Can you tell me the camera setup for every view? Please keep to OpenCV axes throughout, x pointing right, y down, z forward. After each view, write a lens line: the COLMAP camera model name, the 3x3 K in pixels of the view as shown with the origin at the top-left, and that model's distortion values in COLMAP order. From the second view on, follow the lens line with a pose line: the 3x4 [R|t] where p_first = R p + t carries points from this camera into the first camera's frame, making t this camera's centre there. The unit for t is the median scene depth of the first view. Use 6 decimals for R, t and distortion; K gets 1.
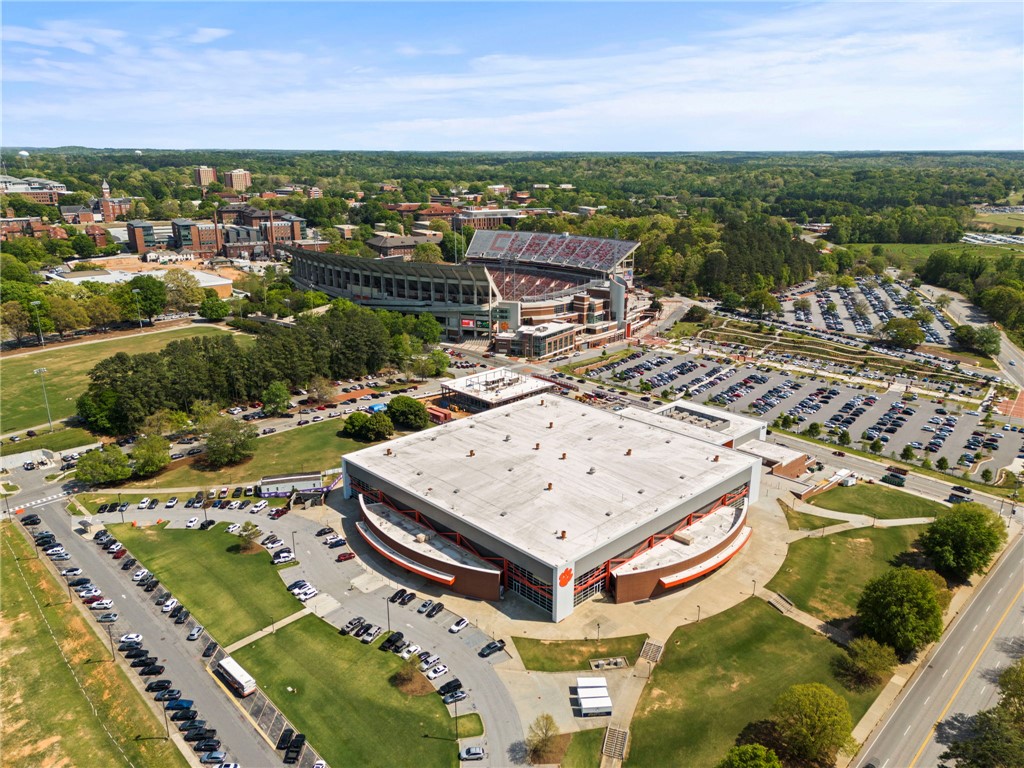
lens RADIAL K [[713.9, 0, 512.0], [0, 713.9, 384.0], [0, 0, 1]] dist [0.089459, -0.090637]
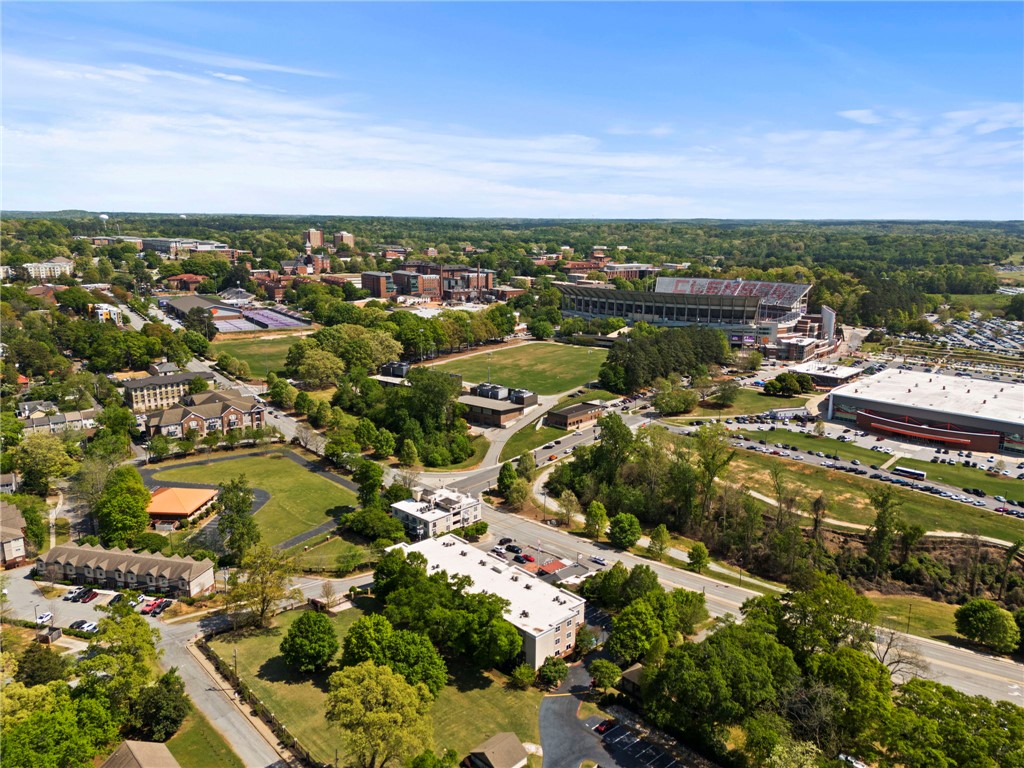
lens RADIAL K [[713.9, 0, 512.0], [0, 713.9, 384.0], [0, 0, 1]] dist [0.089459, -0.090637]
pose [[0.998969, -0.004561, 0.045157, -0.338703], [0.008367, 0.996393, -0.084442, 0.069537], [-0.044609, 0.084733, 0.995405, -0.206107]]
